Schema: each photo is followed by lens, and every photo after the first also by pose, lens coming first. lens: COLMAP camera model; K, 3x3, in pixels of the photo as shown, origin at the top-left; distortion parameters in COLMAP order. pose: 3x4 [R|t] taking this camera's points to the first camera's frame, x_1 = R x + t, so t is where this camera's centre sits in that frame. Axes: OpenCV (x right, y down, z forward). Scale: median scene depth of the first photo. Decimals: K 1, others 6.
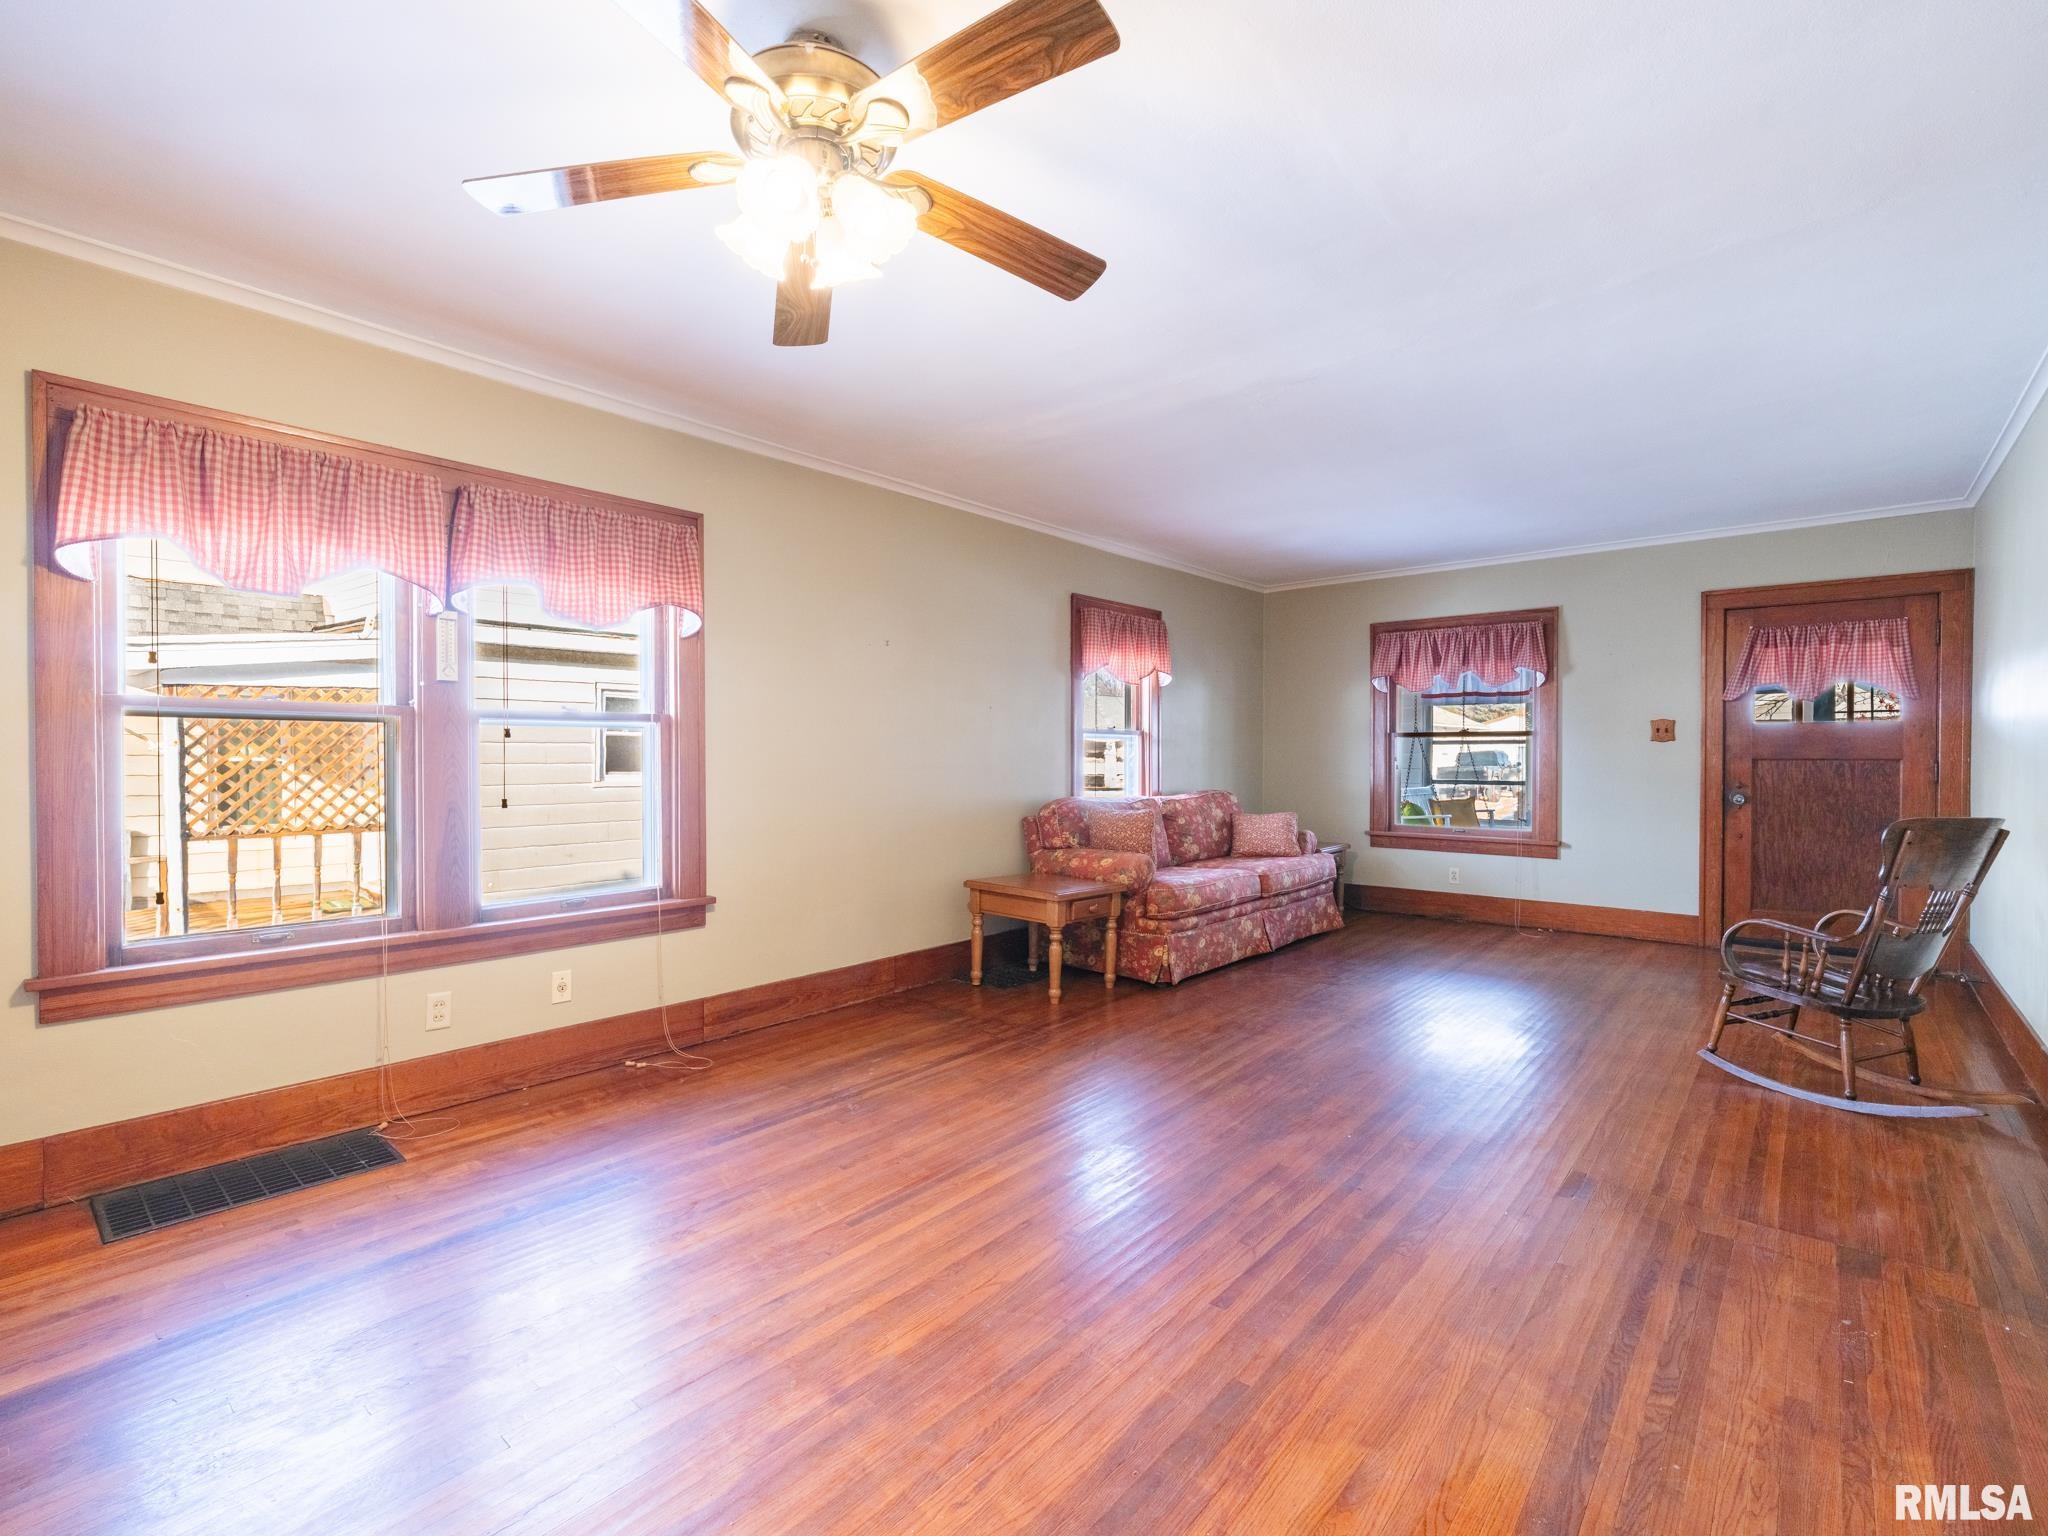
lens RADIAL K [[926.2, 0, 1018.8], [0, 926.2, 764.9], [0, 0, 1]] dist [-0.006934, 0.002804]
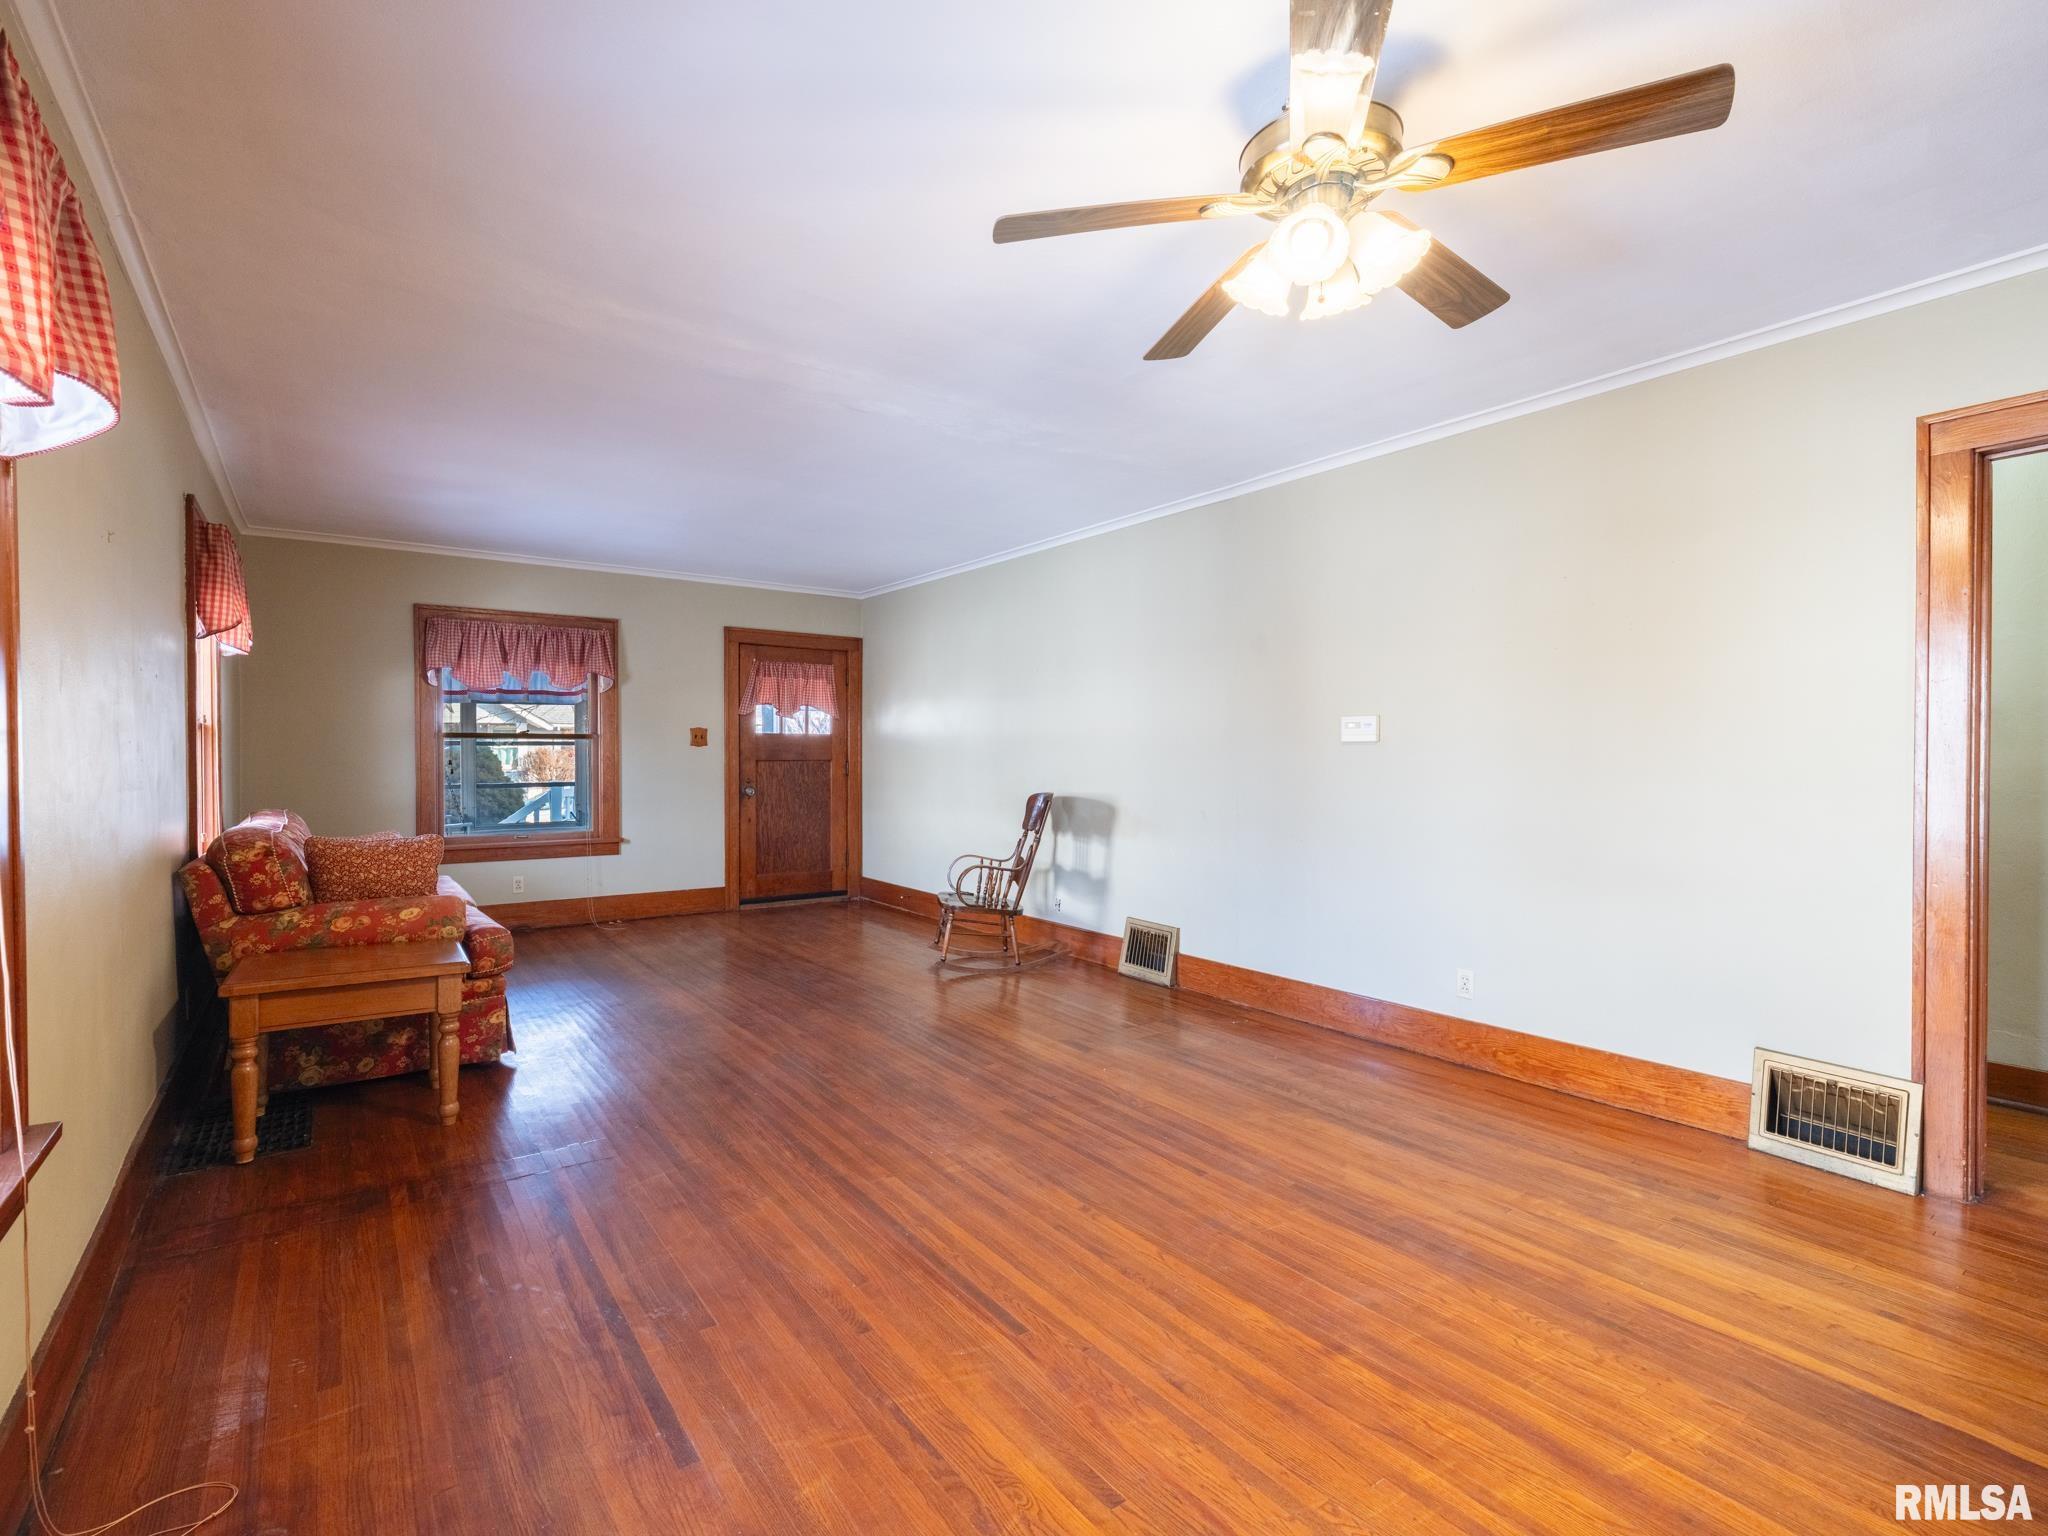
lens RADIAL K [[926.2, 0, 1029.2], [0, 926.2, 771.3], [0, 0, 1]] dist [-0.006934, 0.002804]
pose [[0.234501, -0.015768, 0.971988, -0.520380], [0.008040, 0.999866, 0.014281, -0.008732], [-0.972083, 0.004466, 0.234596, 0.424420]]
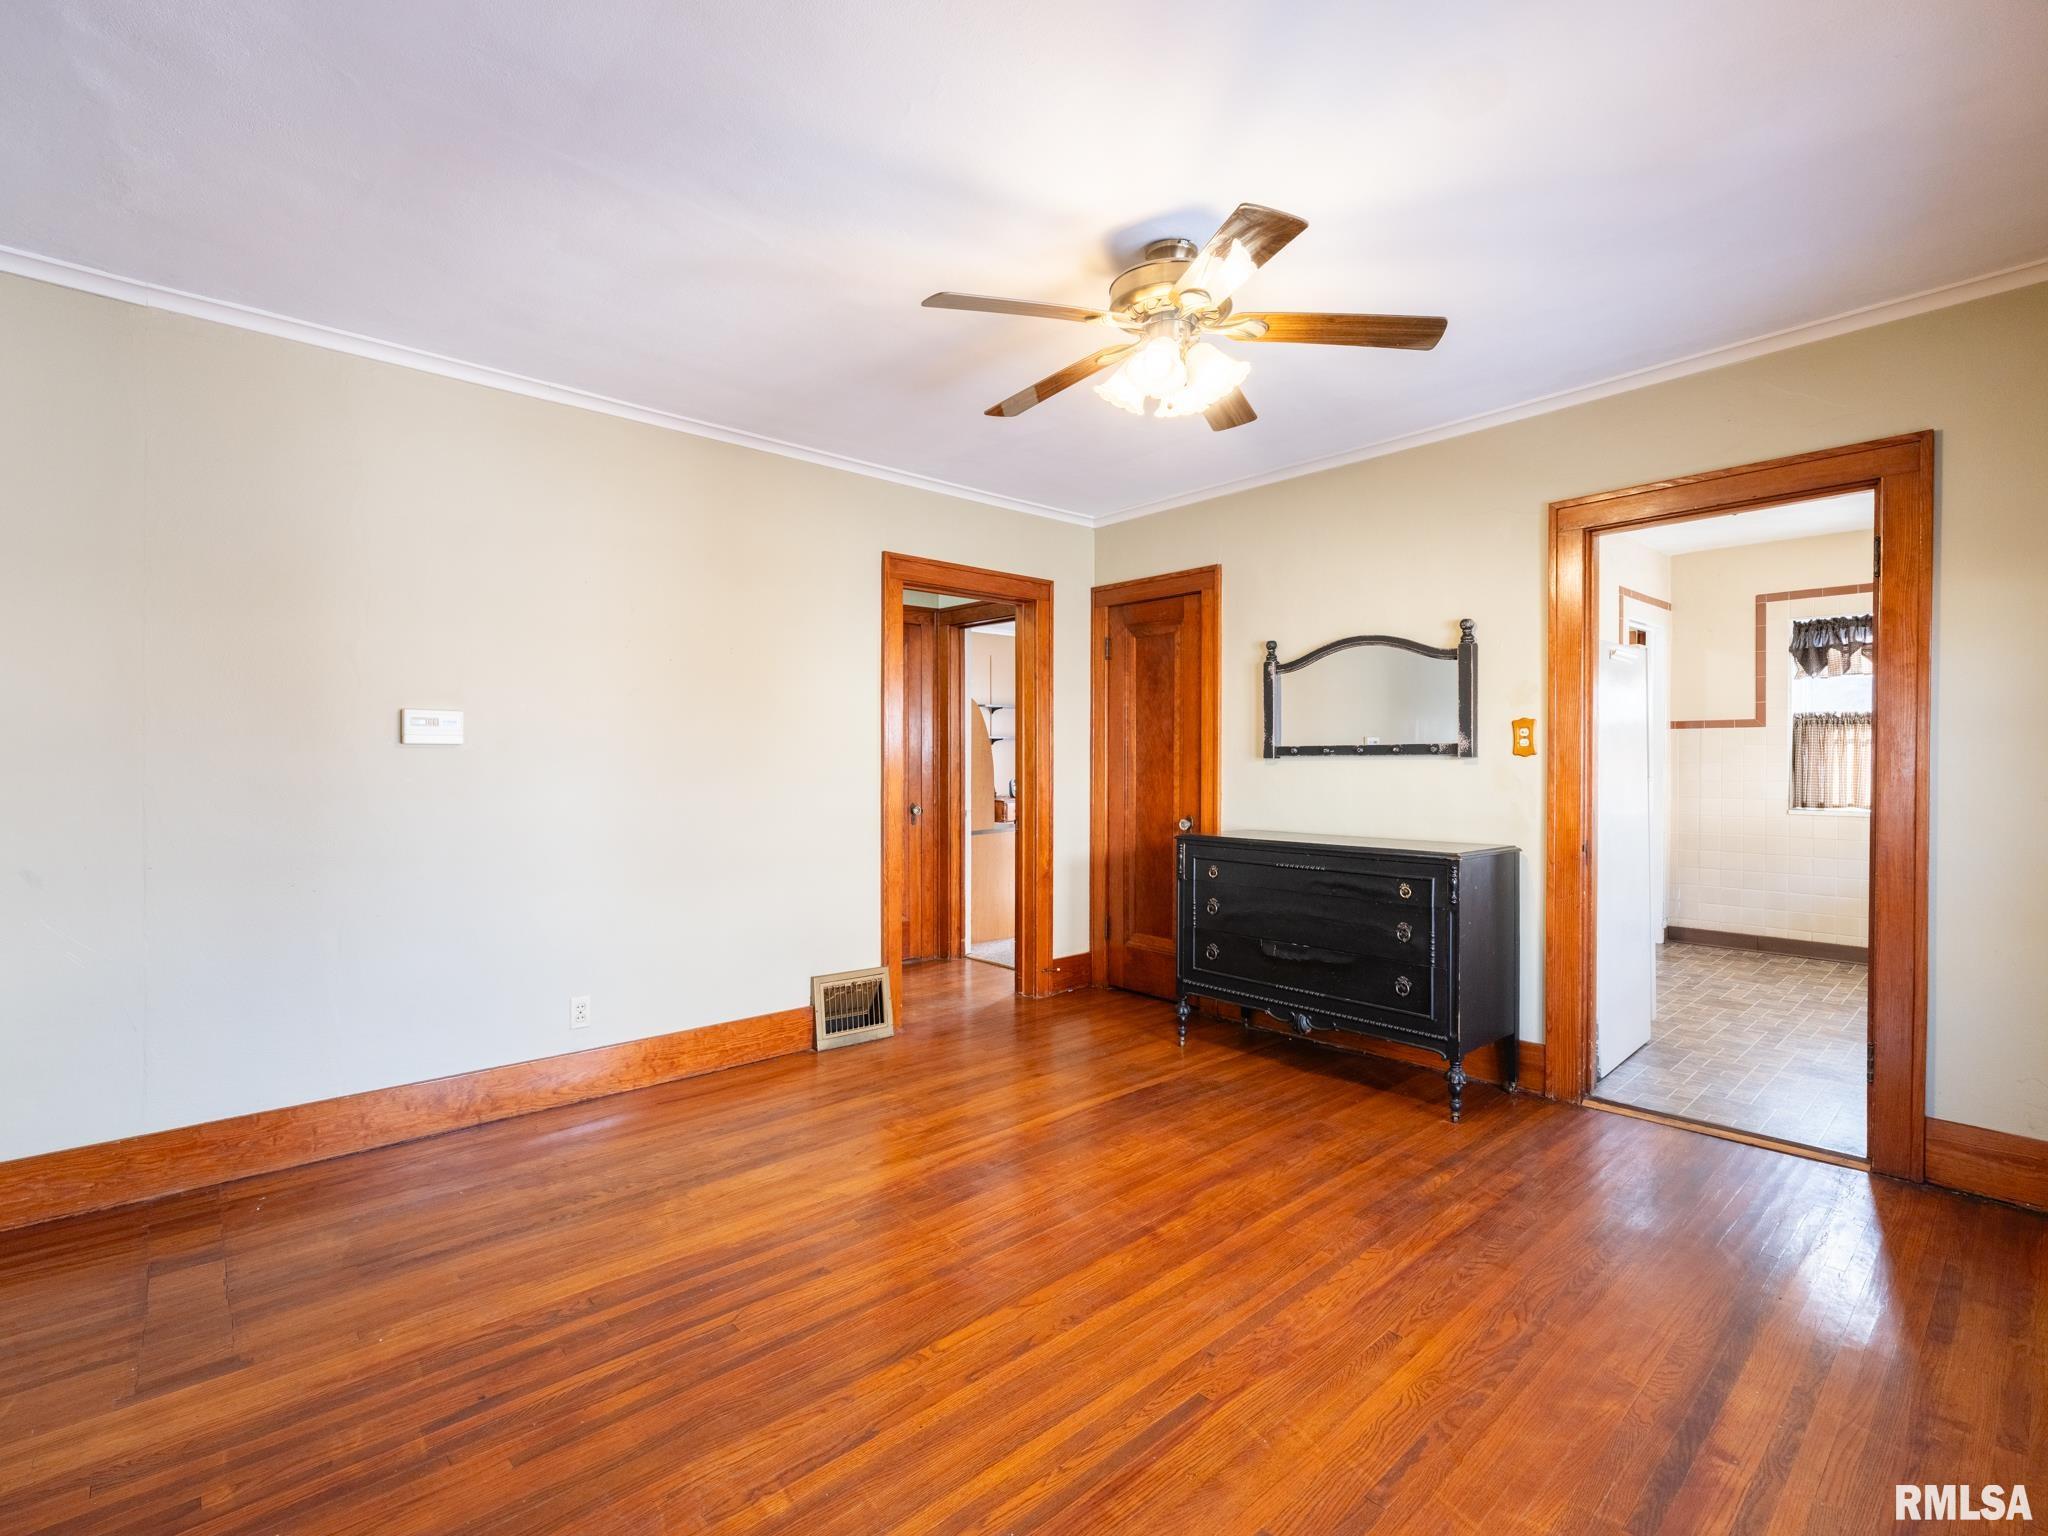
lens RADIAL K [[926.2, 0, 980.4], [0, 926.2, 766.4], [0, 0, 1]] dist [-0.006934, 0.002804]
pose [[-0.985915, -0.005742, 0.167151, -0.067207], [-0.004393, 0.999955, 0.008442, -0.013316], [-0.167192, 0.007589, -0.985895, 0.942486]]
